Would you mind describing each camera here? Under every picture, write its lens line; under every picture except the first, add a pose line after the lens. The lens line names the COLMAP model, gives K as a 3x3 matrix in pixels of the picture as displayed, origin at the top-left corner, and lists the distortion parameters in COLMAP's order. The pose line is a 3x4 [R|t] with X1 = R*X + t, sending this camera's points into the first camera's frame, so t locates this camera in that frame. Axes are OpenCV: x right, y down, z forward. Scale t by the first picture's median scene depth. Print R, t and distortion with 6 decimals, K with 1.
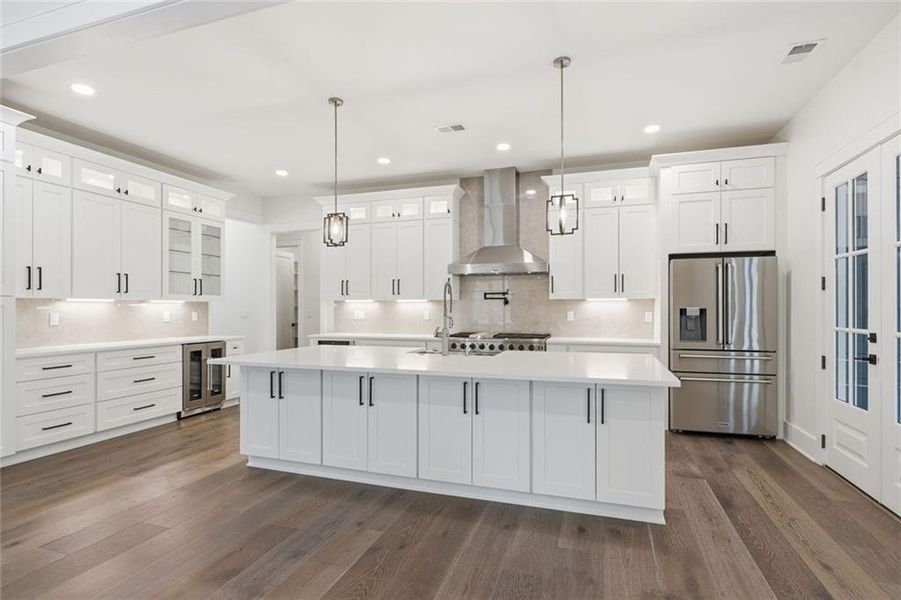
lens RADIAL K [[445.1, 0, 456.7], [0, 445.1, 308.4], [0, 0, 1]] dist [0.002831, 0.000227]
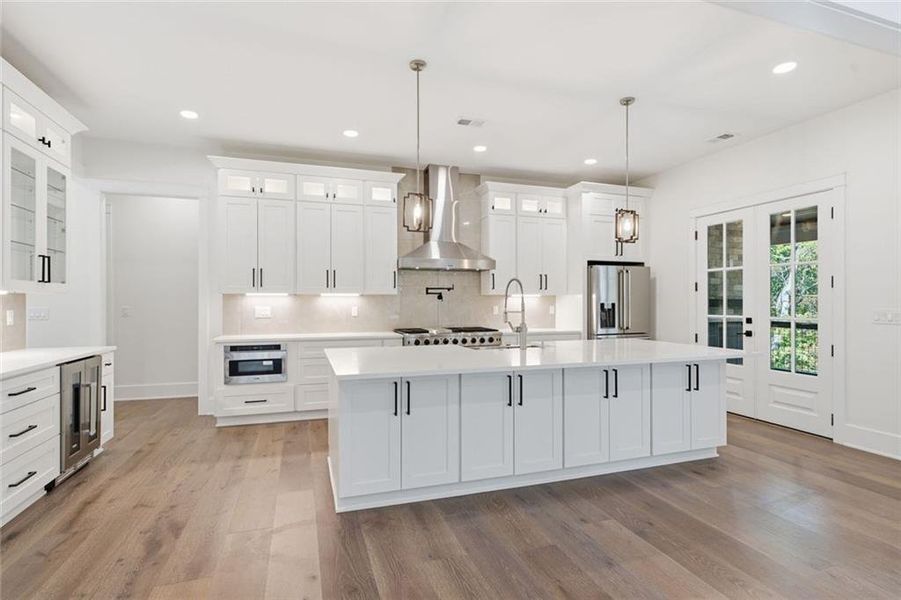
lens RADIAL K [[445.1, 0, 457.1], [0, 445.1, 298.2], [0, 0, 1]] dist [0.002831, 0.000227]
pose [[0.797158, 0.004559, 0.603753, -0.592334], [0.001745, 0.999950, -0.009855, -0.001891], [-0.603768, 0.008909, 0.797110, 0.211645]]
